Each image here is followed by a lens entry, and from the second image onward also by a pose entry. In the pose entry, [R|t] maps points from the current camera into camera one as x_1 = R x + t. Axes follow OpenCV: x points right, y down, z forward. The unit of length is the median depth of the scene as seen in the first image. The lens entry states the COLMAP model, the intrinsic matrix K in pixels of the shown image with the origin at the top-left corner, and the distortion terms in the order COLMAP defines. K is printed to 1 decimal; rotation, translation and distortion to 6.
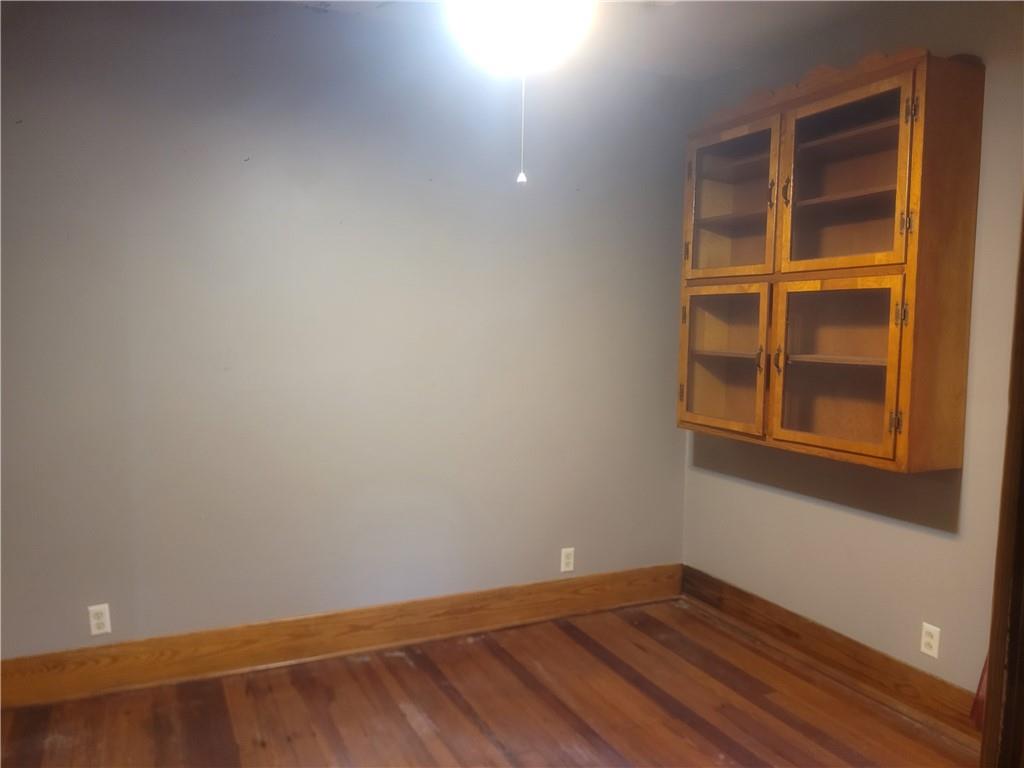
lens RADIAL K [[781.5, 0, 508.3], [0, 781.5, 382.1], [0, 0, 1]] dist [0.027831, -0.038294]
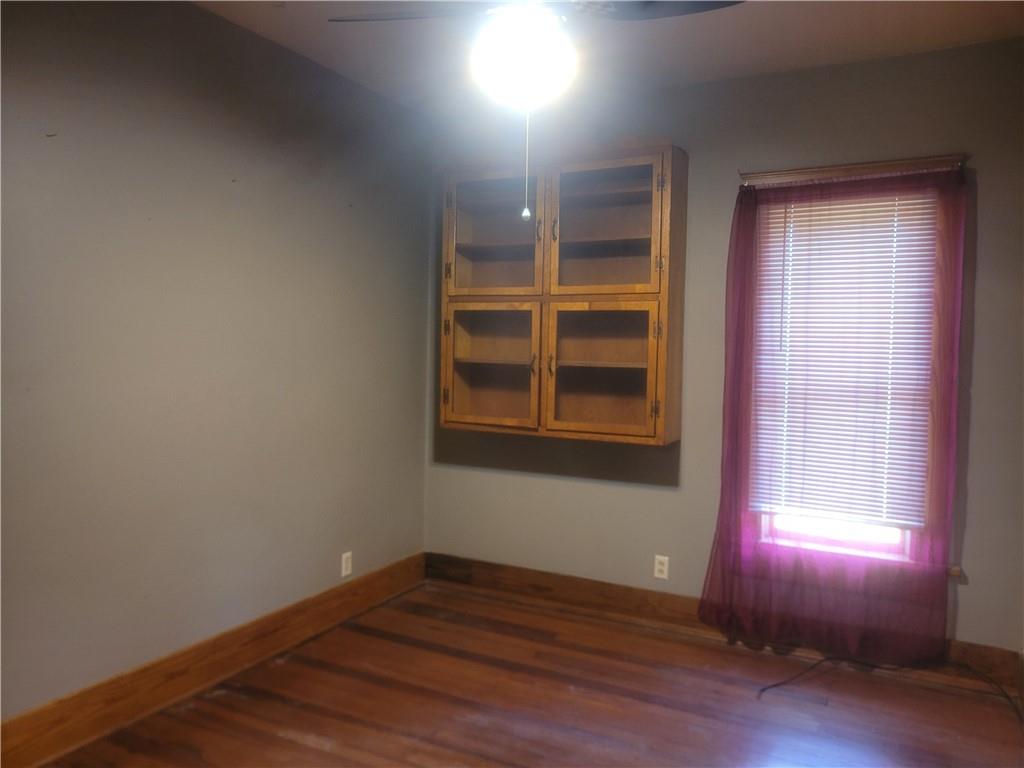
lens RADIAL K [[781.5, 0, 508.0], [0, 781.5, 381.6], [0, 0, 1]] dist [0.027831, -0.038294]
pose [[0.800340, -0.032635, 0.598658, -0.442192], [0.038583, 0.999251, 0.002892, -0.008547], [-0.598304, 0.020784, 0.800999, 0.053964]]
